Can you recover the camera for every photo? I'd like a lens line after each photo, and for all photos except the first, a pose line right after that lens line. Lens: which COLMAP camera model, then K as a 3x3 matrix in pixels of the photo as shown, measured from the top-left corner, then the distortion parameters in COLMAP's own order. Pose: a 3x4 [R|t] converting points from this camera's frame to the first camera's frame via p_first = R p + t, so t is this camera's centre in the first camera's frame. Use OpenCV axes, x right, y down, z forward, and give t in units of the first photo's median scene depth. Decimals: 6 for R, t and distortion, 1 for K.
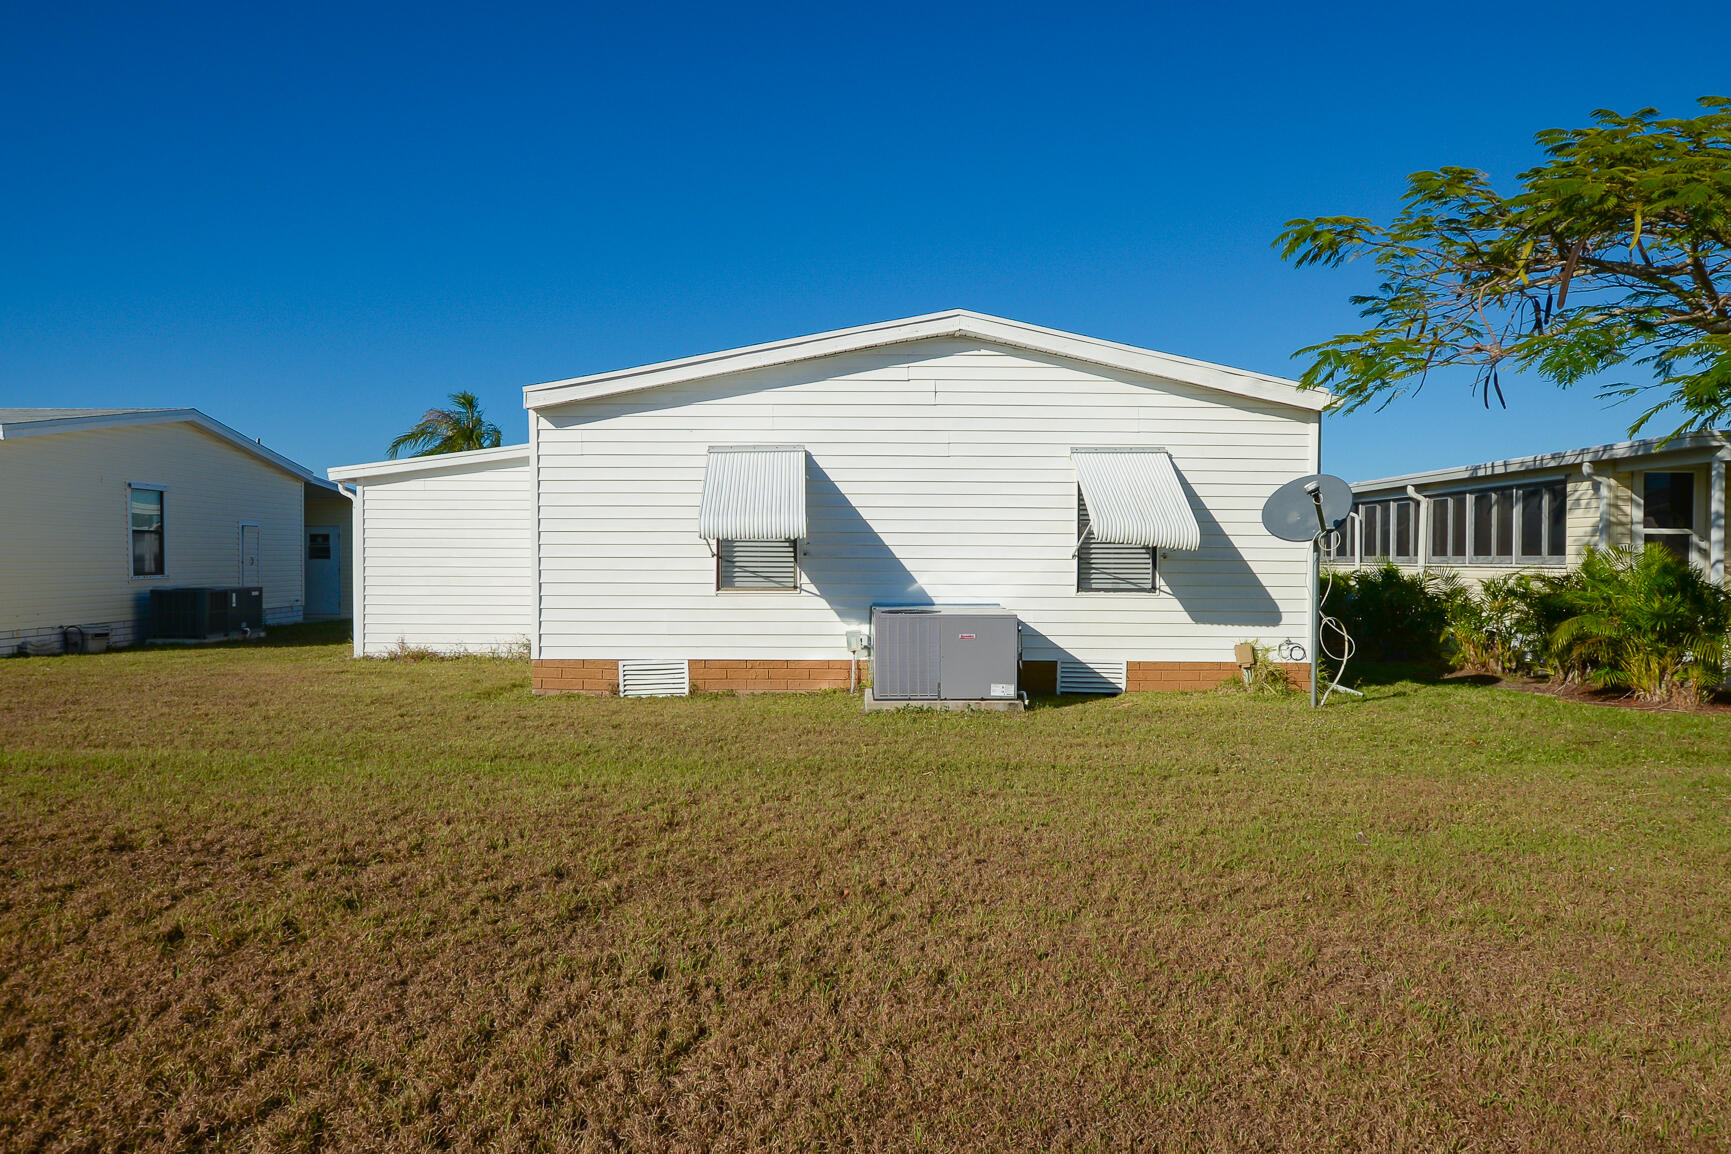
lens RADIAL K [[1098.6, 0, 866.6], [0, 1098.6, 584.5], [0, 0, 1]] dist [0.006185, -0.001491]
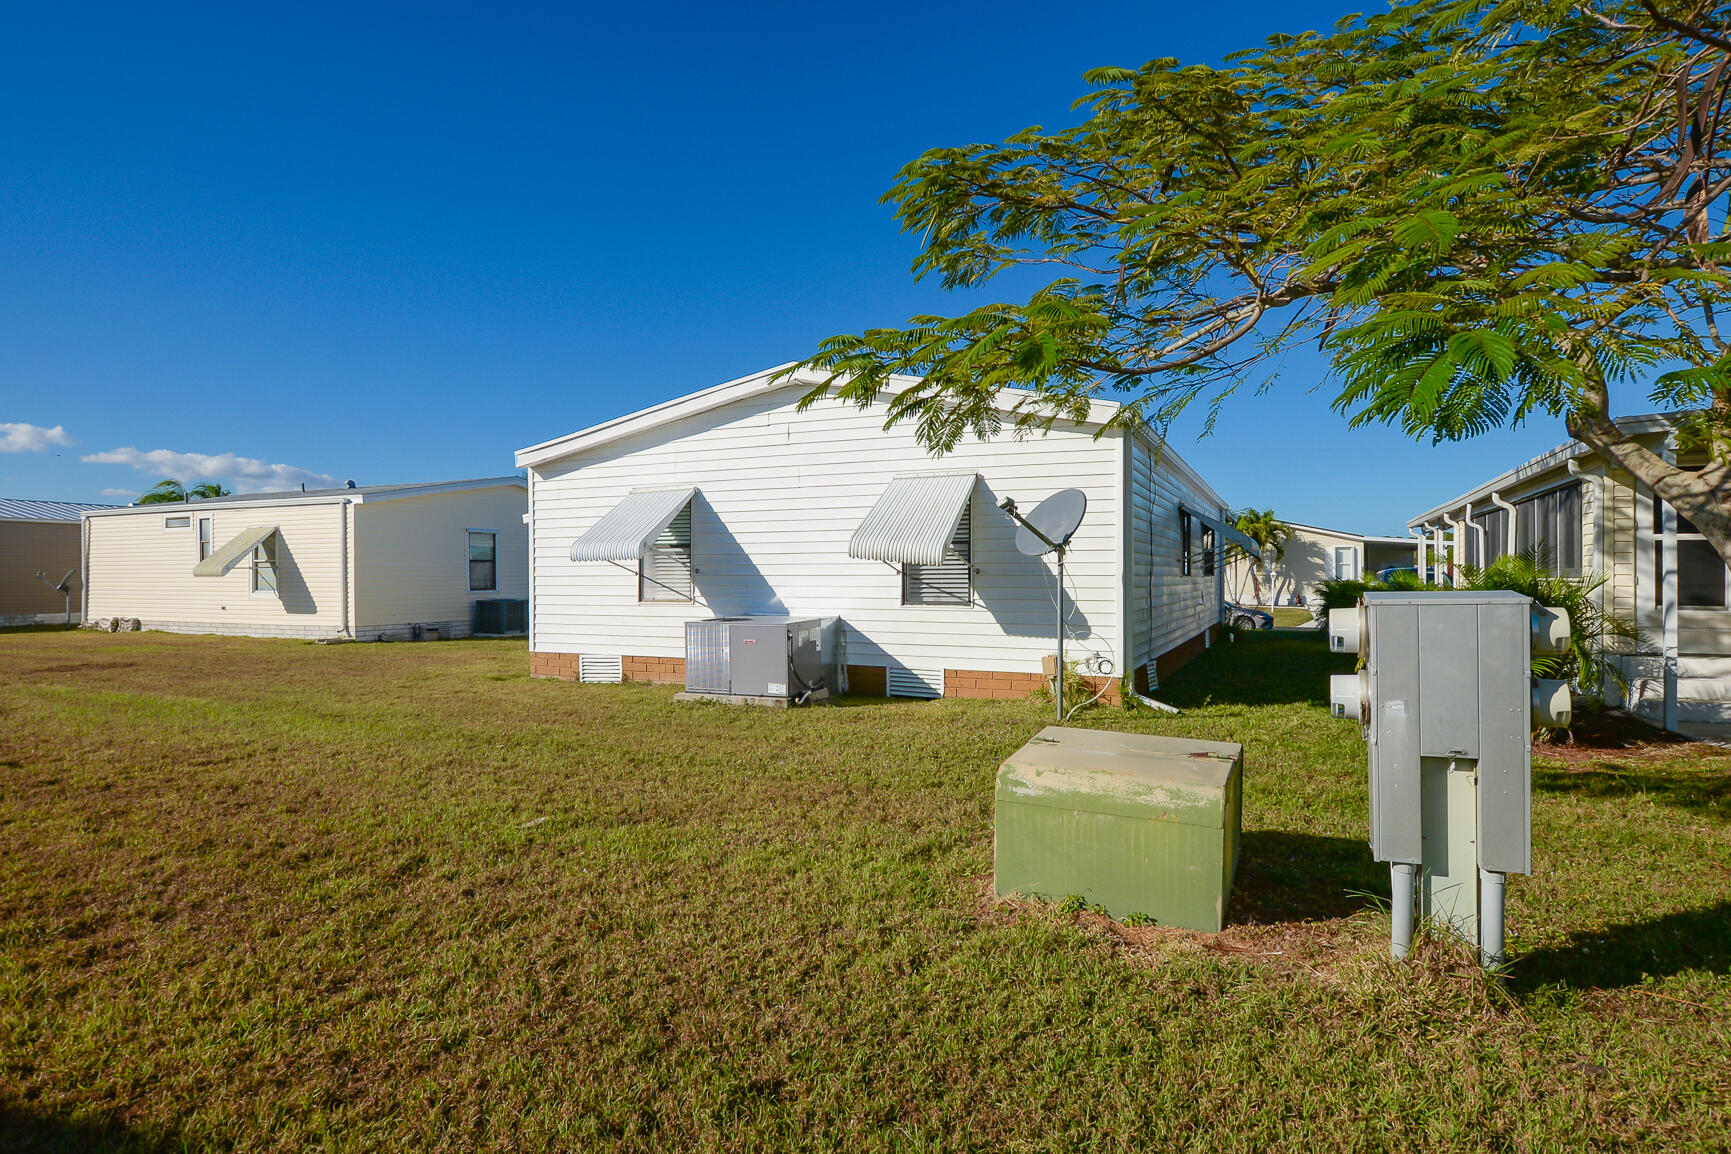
lens RADIAL K [[948.7, 0, 867.7], [0, 948.7, 573.5], [0, 0, 1]] dist [0.001855, 0.003328]
pose [[0.902000, -0.006231, -0.431691, 0.571932], [-0.006350, 0.999596, -0.027695, 0.002158], [0.431690, 0.027722, 0.901596, 0.122904]]
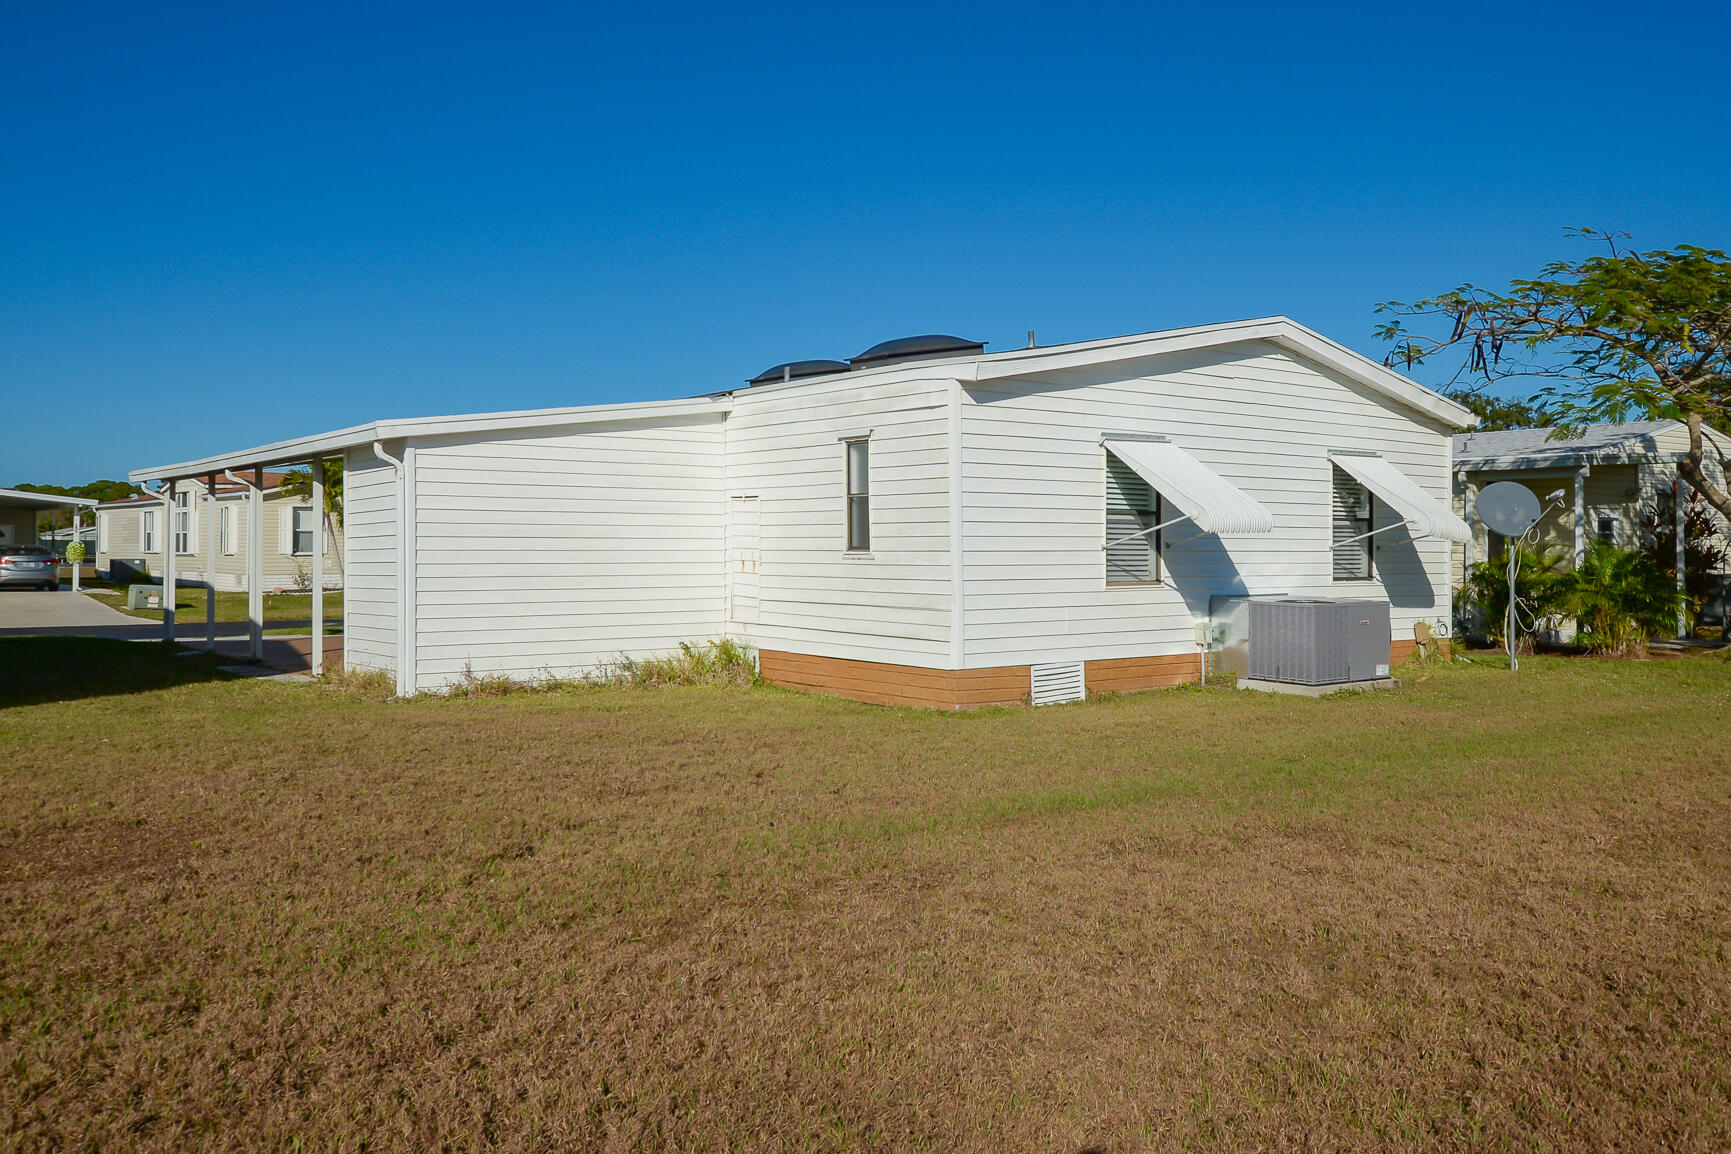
lens RADIAL K [[1446.8, 0, 865.1], [0, 1446.8, 517.1], [0, 0, 1]] dist [-0.003742, -0.002440]
pose [[0.798345, 0.011564, 0.602089, -1.042113], [0.015065, 0.999119, -0.039165, -0.007748], [-0.602012, 0.040338, 0.797468, 0.131232]]
